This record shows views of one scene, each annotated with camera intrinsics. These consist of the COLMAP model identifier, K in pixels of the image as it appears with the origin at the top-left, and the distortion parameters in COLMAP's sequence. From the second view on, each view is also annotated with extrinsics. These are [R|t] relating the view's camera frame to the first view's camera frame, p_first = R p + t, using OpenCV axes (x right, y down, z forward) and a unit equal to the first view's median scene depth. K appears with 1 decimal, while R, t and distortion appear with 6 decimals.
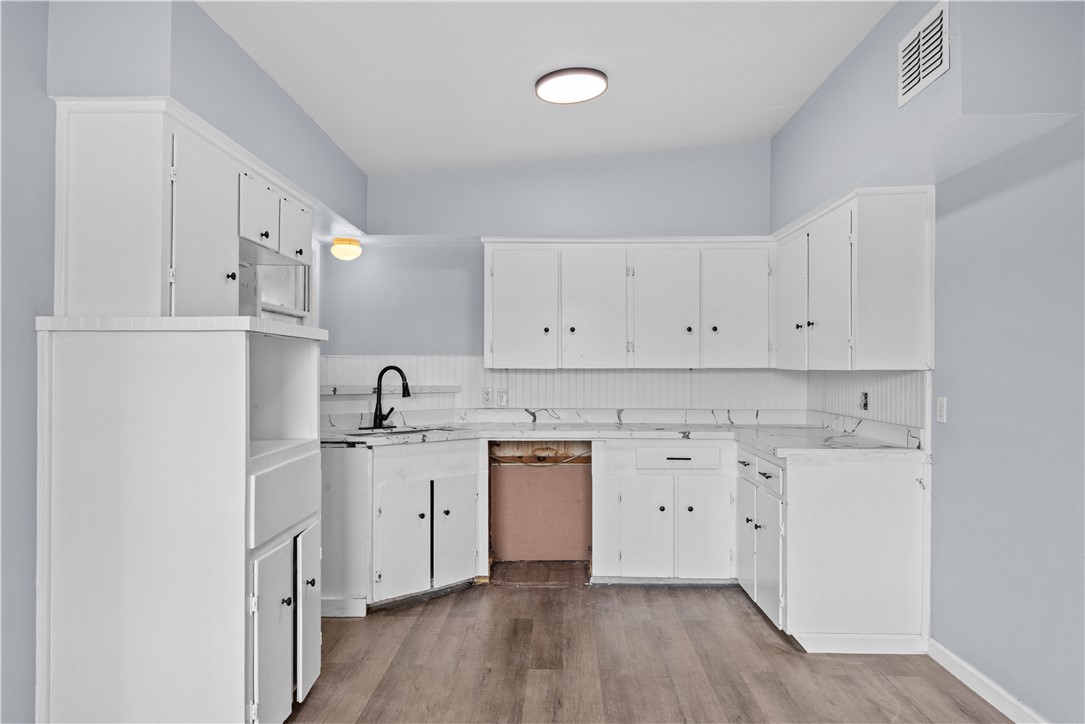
lens RADIAL K [[712.2, 0, 544.2], [0, 712.2, 365.3], [0, 0, 1]] dist [0.004662, -0.000911]
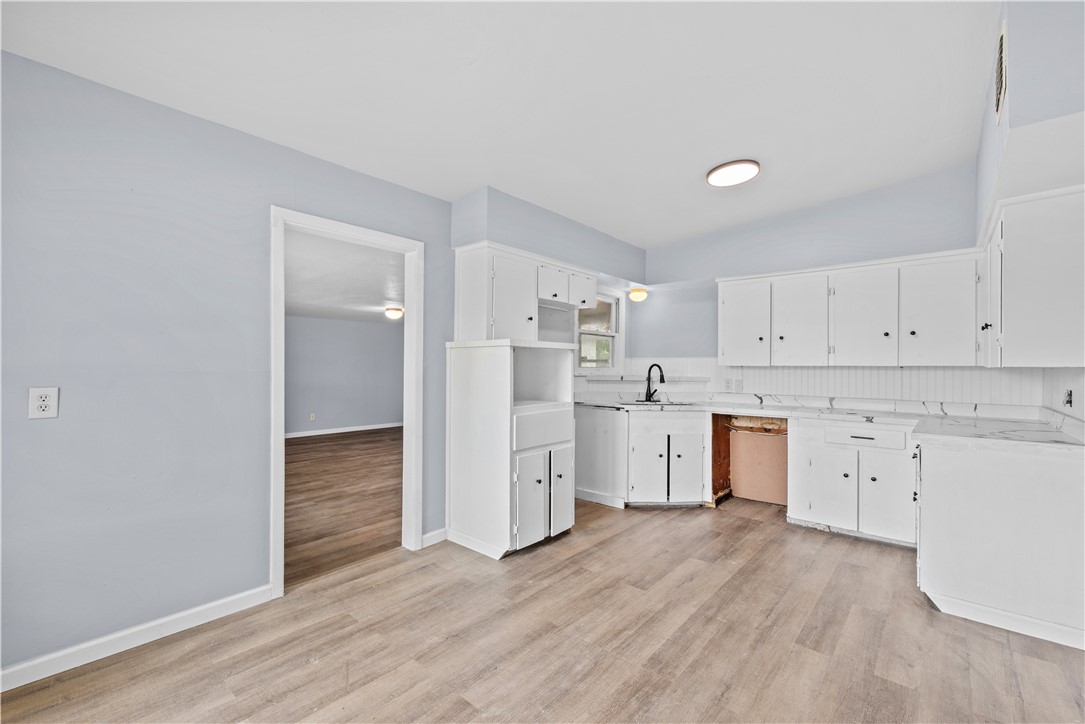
lens RADIAL K [[466.0, 0, 538.8], [0, 466.0, 365.6], [0, 0, 1]] dist [-0.000042, 0.000574]
pose [[0.766701, 0.002159, -0.642000, 0.291579], [-0.002430, 0.999997, 0.000461, 0.004954], [0.641999, 0.001207, 0.766704, 0.002762]]
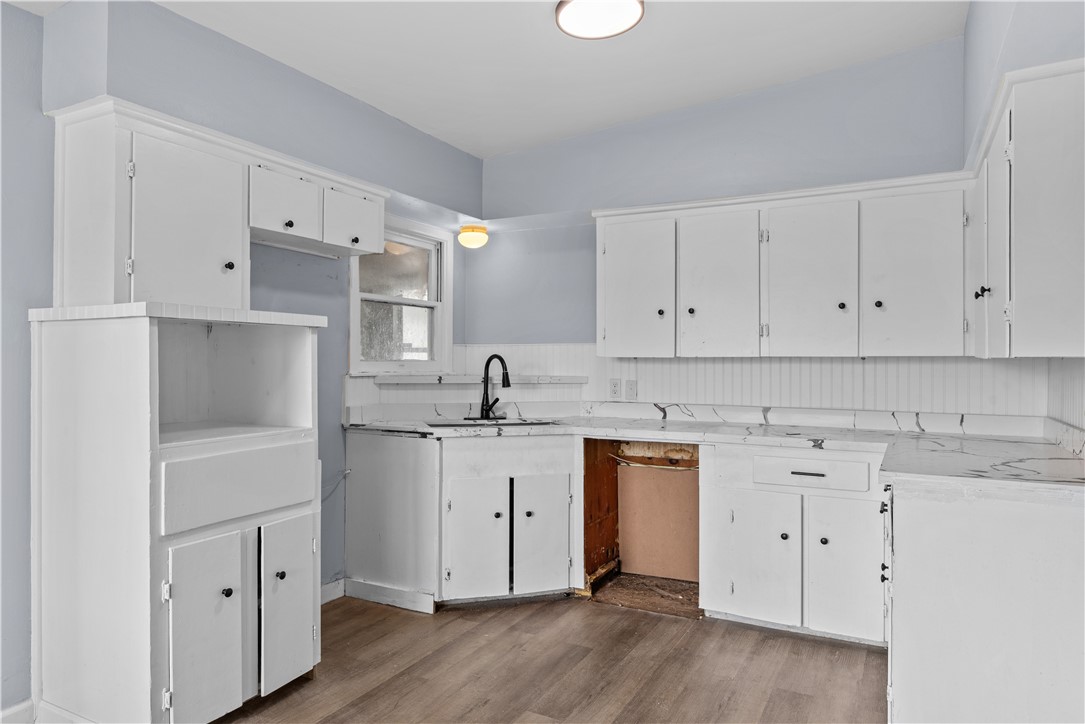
lens RADIAL K [[692.2, 0, 544.3], [0, 692.2, 358.7], [0, 0, 1]] dist [0.002678, -0.000786]
pose [[0.893129, -0.000335, -0.449801, 0.283386], [0.001162, 0.999998, 0.001561, 0.005372], [0.449800, -0.001917, 0.893127, 0.213876]]
